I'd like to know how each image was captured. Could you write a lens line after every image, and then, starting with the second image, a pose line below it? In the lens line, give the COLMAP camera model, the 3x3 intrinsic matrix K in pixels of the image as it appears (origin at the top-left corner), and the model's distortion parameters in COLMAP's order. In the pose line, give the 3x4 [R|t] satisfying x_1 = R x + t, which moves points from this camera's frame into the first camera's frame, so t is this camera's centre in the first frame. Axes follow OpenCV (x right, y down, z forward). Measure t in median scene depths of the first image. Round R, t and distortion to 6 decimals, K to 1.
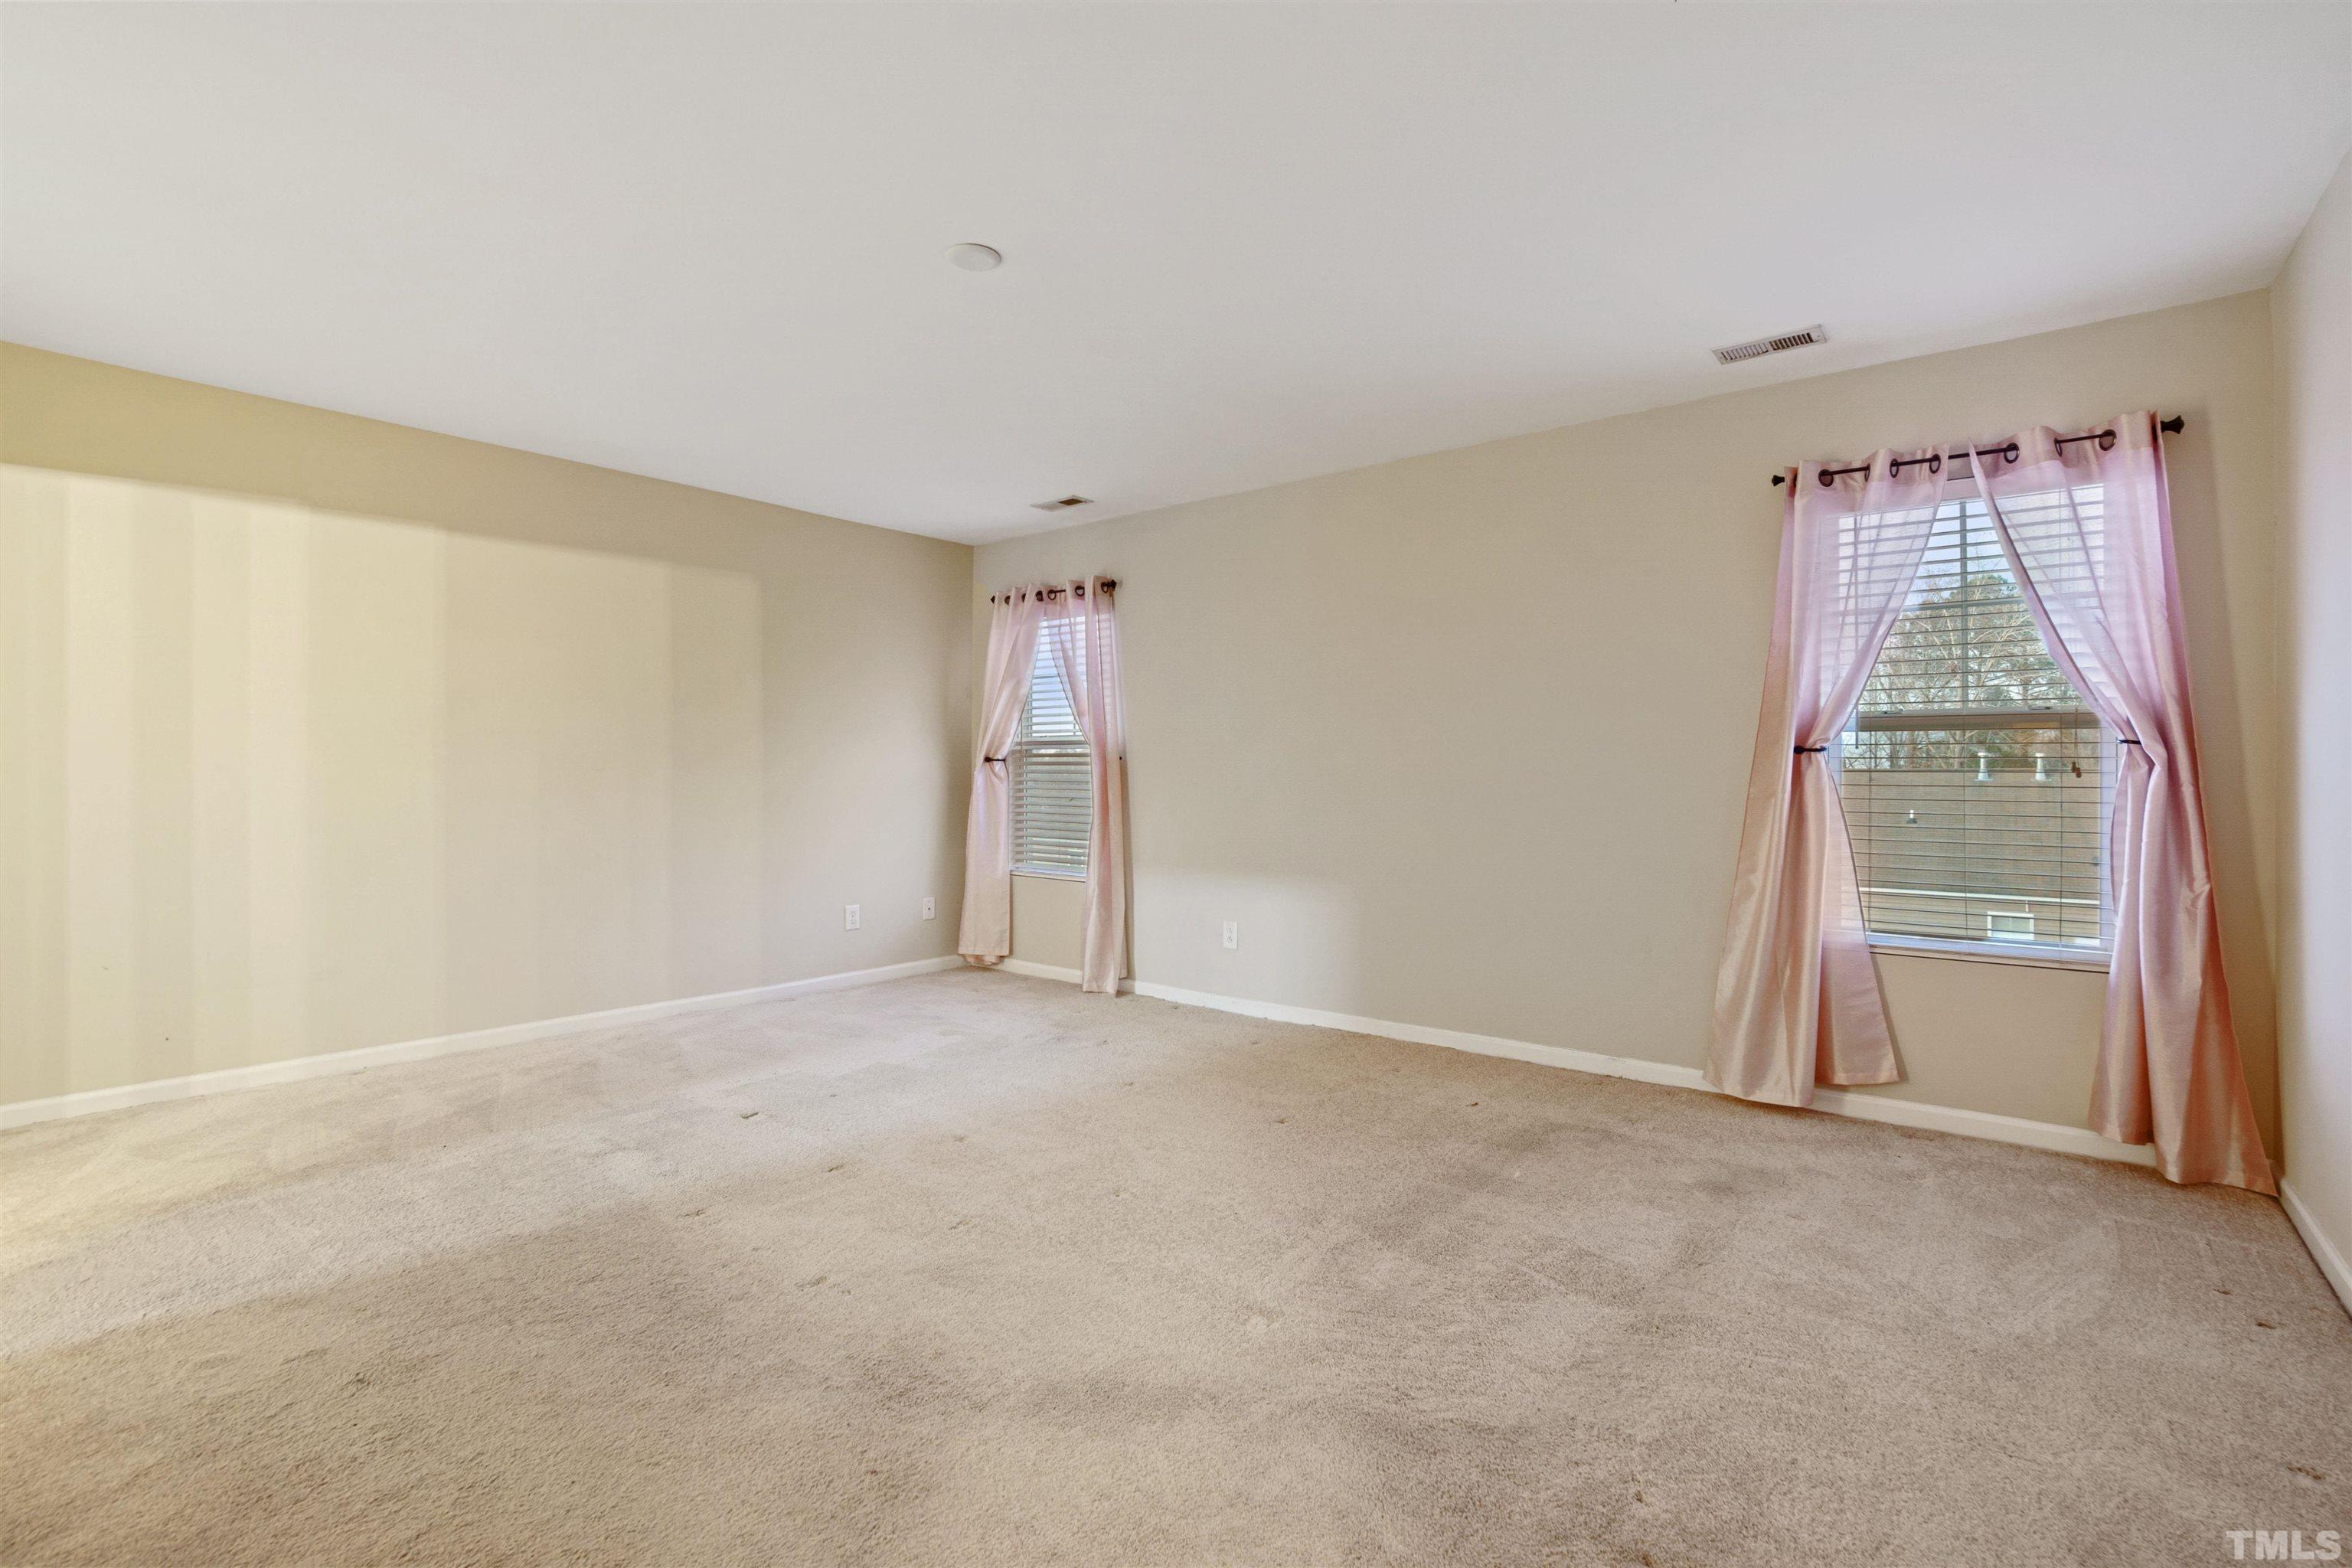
lens RADIAL K [[1067.8, 0, 1176.0], [0, 1067.8, 784.0], [0, 0, 1]] dist [-0.029452, 0.000203]
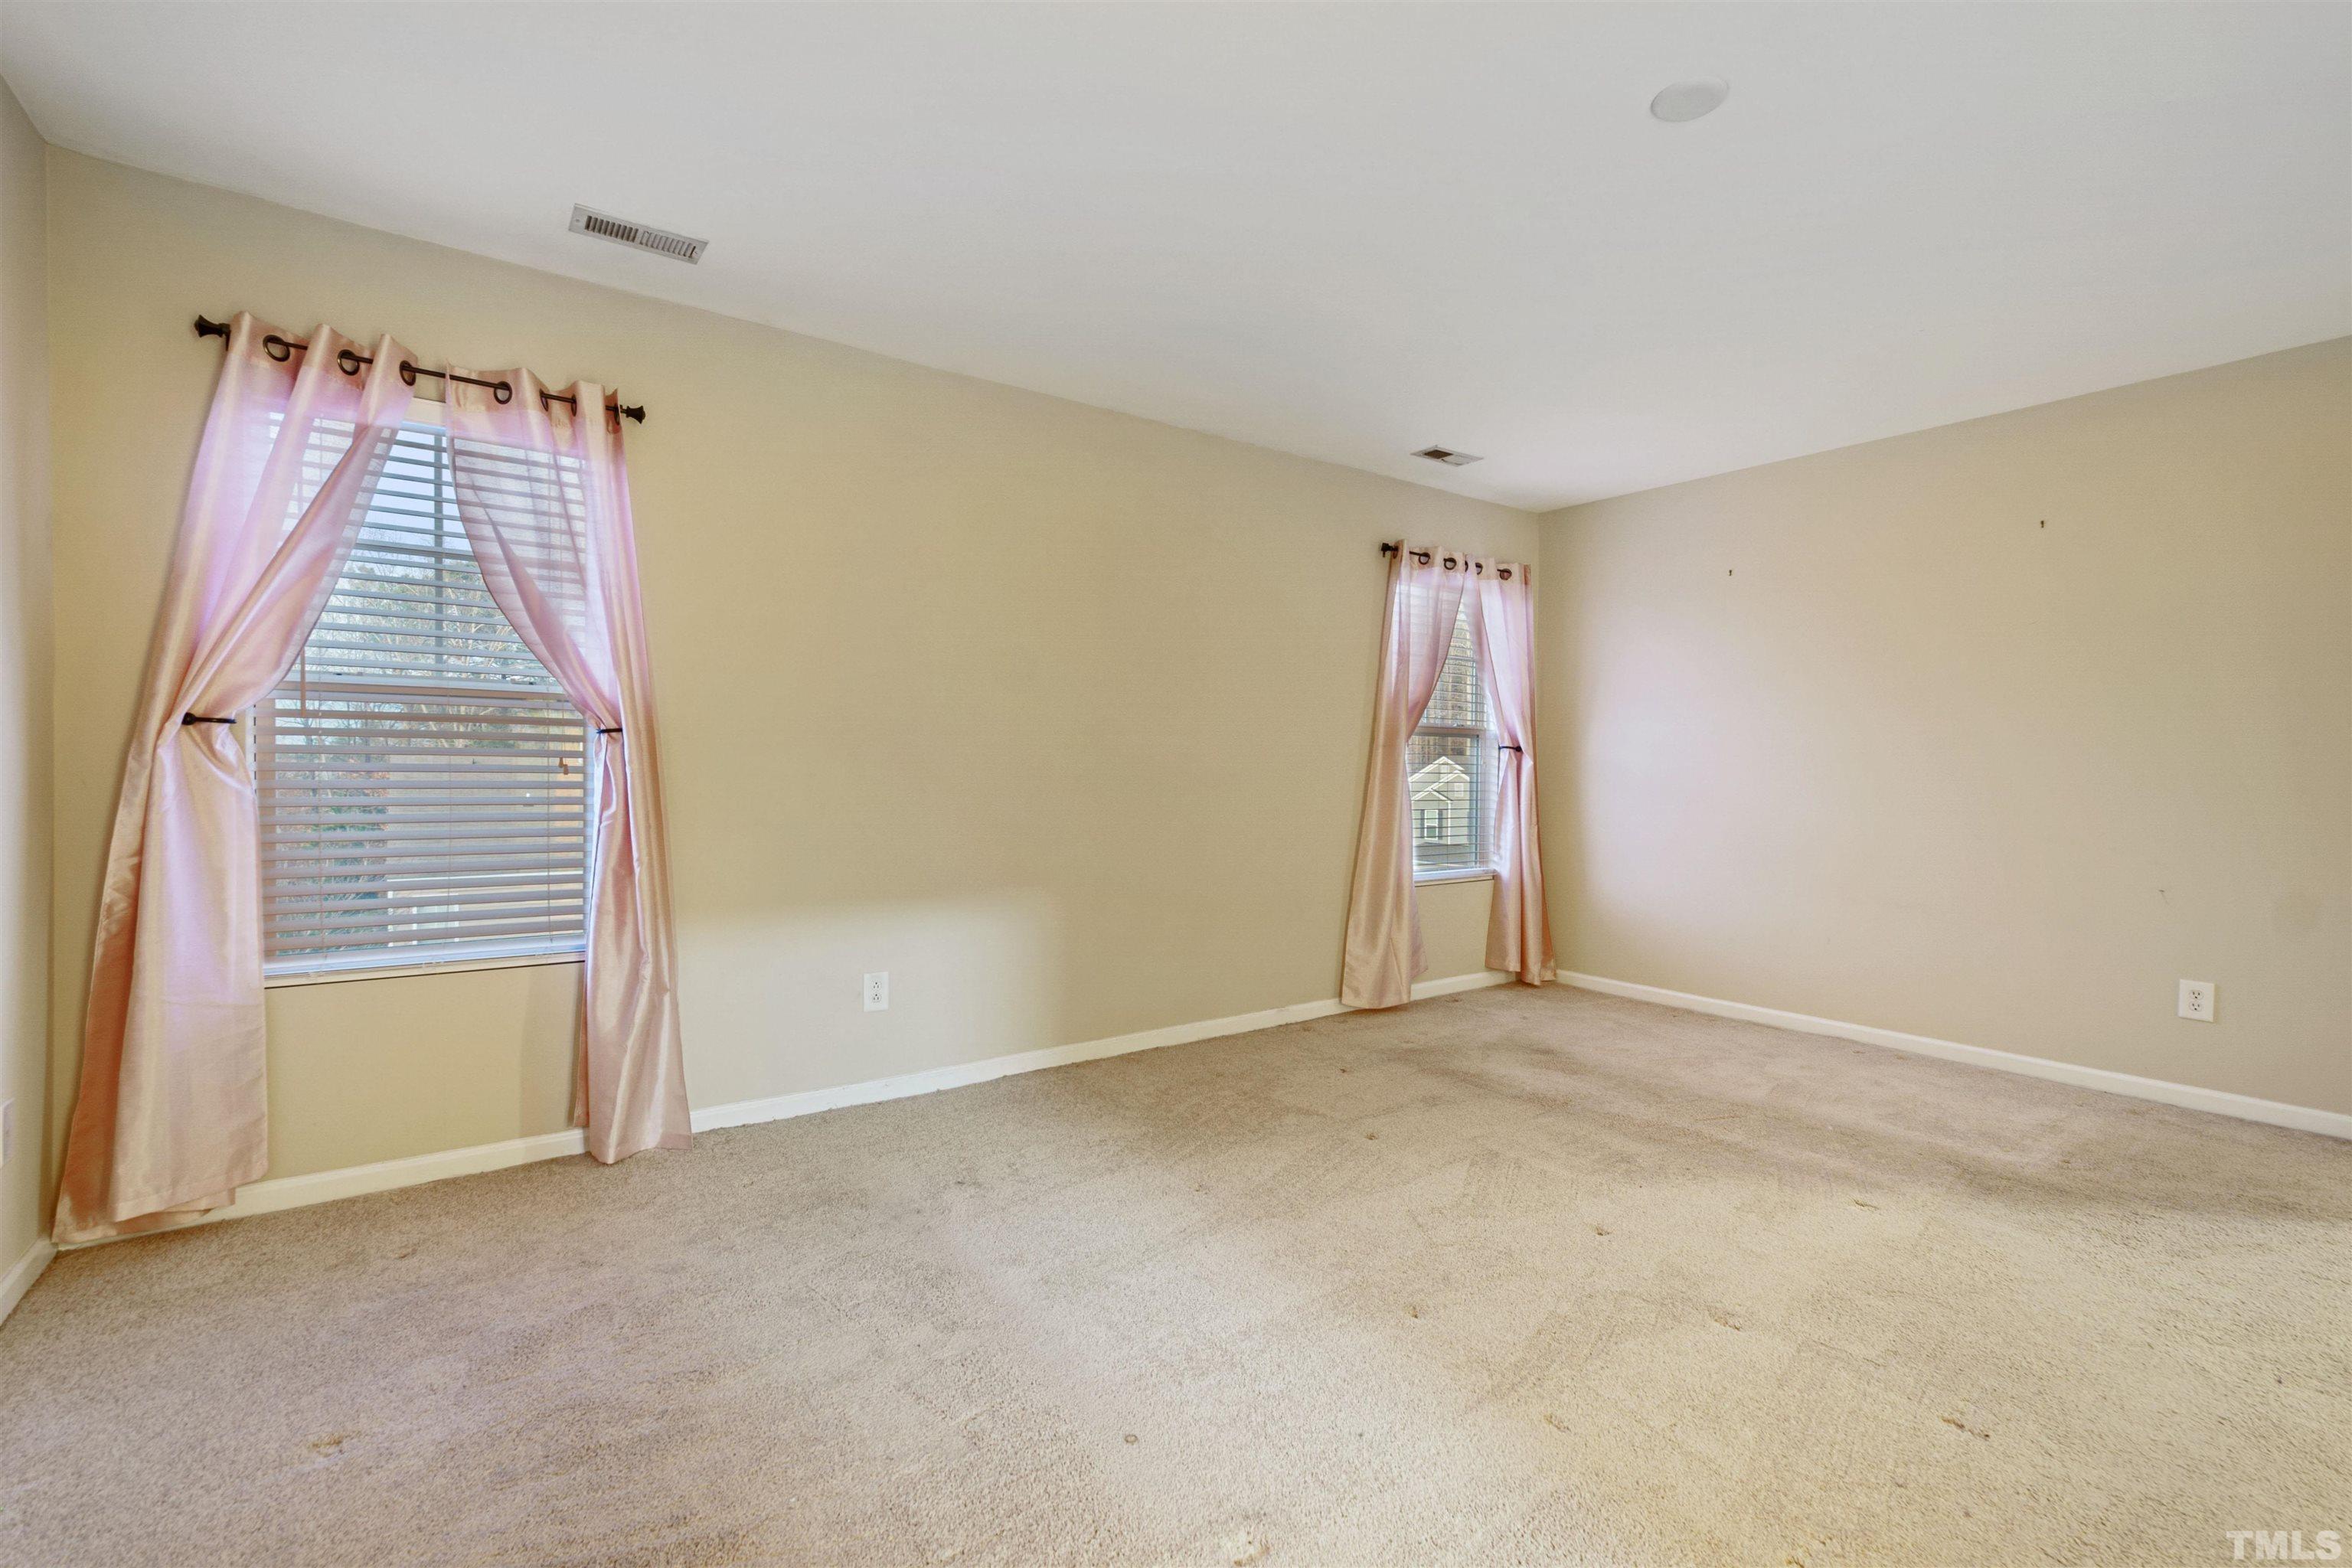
lens RADIAL K [[1493.4, 0, 1176.0], [0, 1493.4, 784.0], [0, 0, 1]] dist [0.001354, 0.000393]
pose [[0.079301, -0.012666, 0.996770, -0.880640], [0.001015, 0.999920, 0.012625, -0.005006], [-0.996850, 0.000011, 0.079307, 0.716183]]
